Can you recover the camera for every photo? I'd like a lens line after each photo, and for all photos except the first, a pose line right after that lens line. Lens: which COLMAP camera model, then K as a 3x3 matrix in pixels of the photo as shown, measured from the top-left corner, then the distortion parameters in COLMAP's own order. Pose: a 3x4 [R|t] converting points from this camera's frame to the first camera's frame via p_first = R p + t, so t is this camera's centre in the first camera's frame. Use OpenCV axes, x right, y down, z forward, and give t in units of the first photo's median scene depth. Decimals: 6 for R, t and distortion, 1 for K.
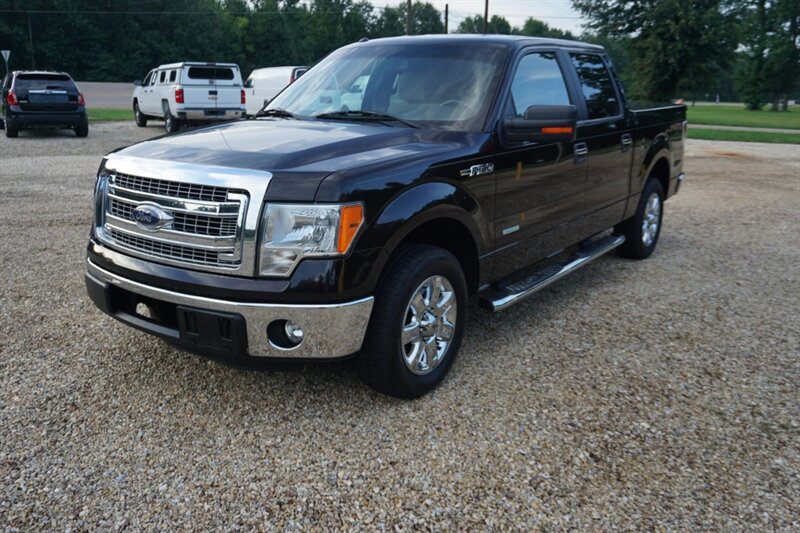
lens RADIAL K [[680.9, 0, 398.4], [0, 680.9, 265.2], [0, 0, 1]] dist [-0.014147, 0.017234]
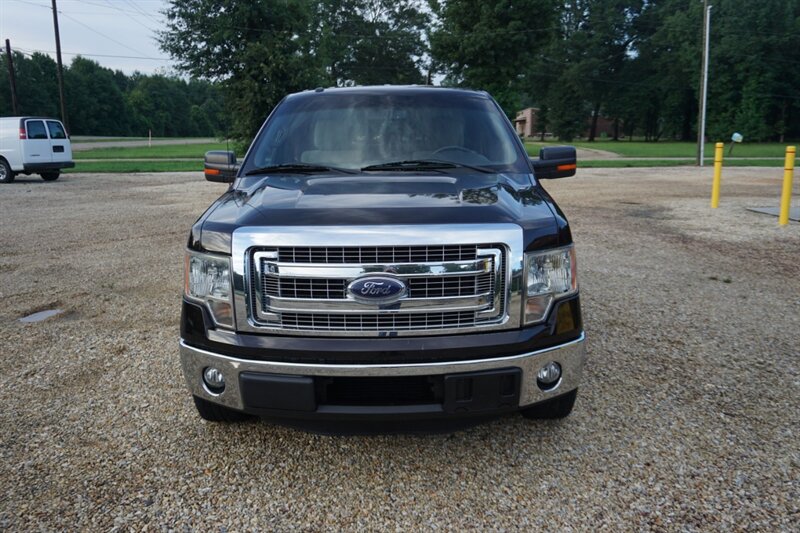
lens RADIAL K [[679.1, 0, 399.2], [0, 679.1, 267.1], [0, 0, 1]] dist [-0.010645, 0.006445]
pose [[0.813776, -0.144911, 0.562823, -0.535702], [0.173260, 0.984871, 0.003063, -0.061773], [-0.554753, 0.095022, 0.826571, 0.153232]]
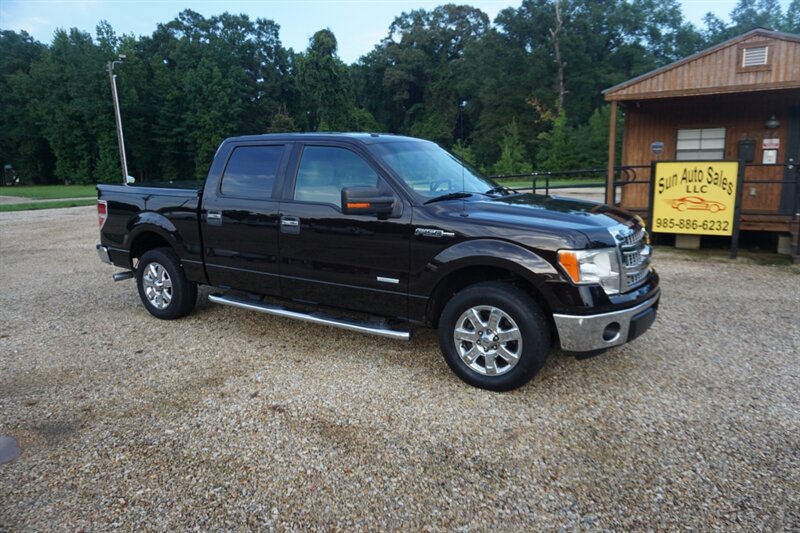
lens RADIAL K [[536.6, 0, 401.4], [0, 536.6, 266.4], [0, 0, 1]] dist [-0.049433, 0.034529]
pose [[-0.079623, -0.205961, 0.975315, -1.004190], [0.264408, 0.939011, 0.219880, -0.304286], [-0.961118, 0.275389, -0.020309, 1.024002]]
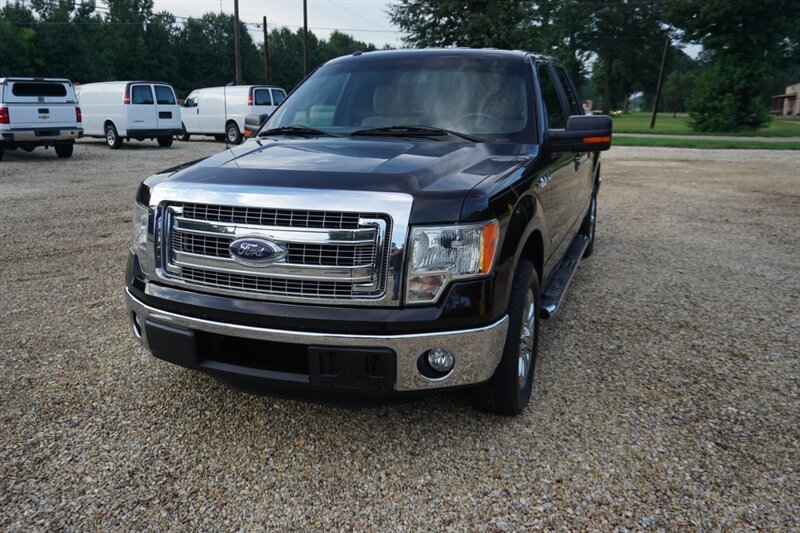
lens RADIAL K [[679.1, 0, 399.2], [0, 679.1, 267.1], [0, 0, 1]] dist [-0.010645, 0.006445]
pose [[0.962220, -0.080543, 0.260086, -0.265426], [0.084126, 0.996452, -0.002655, -0.020019], [-0.258949, 0.024434, 0.965582, 0.060167]]
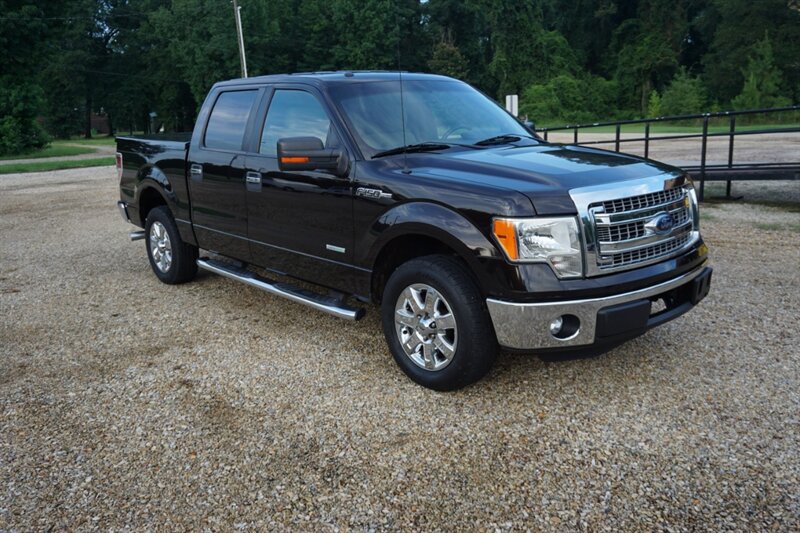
lens RADIAL K [[679.4, 0, 397.0], [0, 679.4, 266.5], [0, 0, 1]] dist [-0.015204, 0.019683]
pose [[0.222173, -0.245690, 0.943544, -1.024365], [0.285611, 0.941679, 0.177952, -0.219767], [-0.932237, 0.229950, 0.279387, 0.712591]]
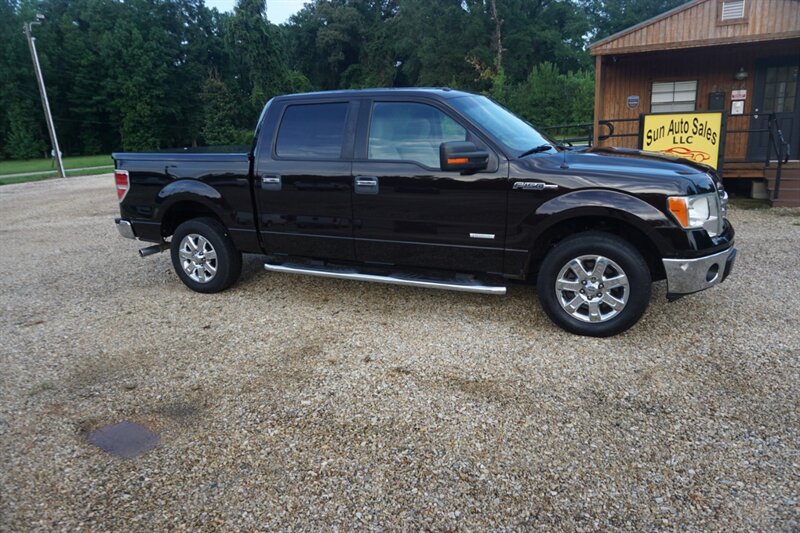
lens RADIAL K [[536.6, 0, 401.4], [0, 536.6, 266.4], [0, 0, 1]] dist [-0.049433, 0.034529]
pose [[-0.203078, -0.261170, 0.943689, -0.964188], [0.284916, 0.906307, 0.312137, -0.358663], [-0.936794, 0.332261, -0.109639, 1.257383]]
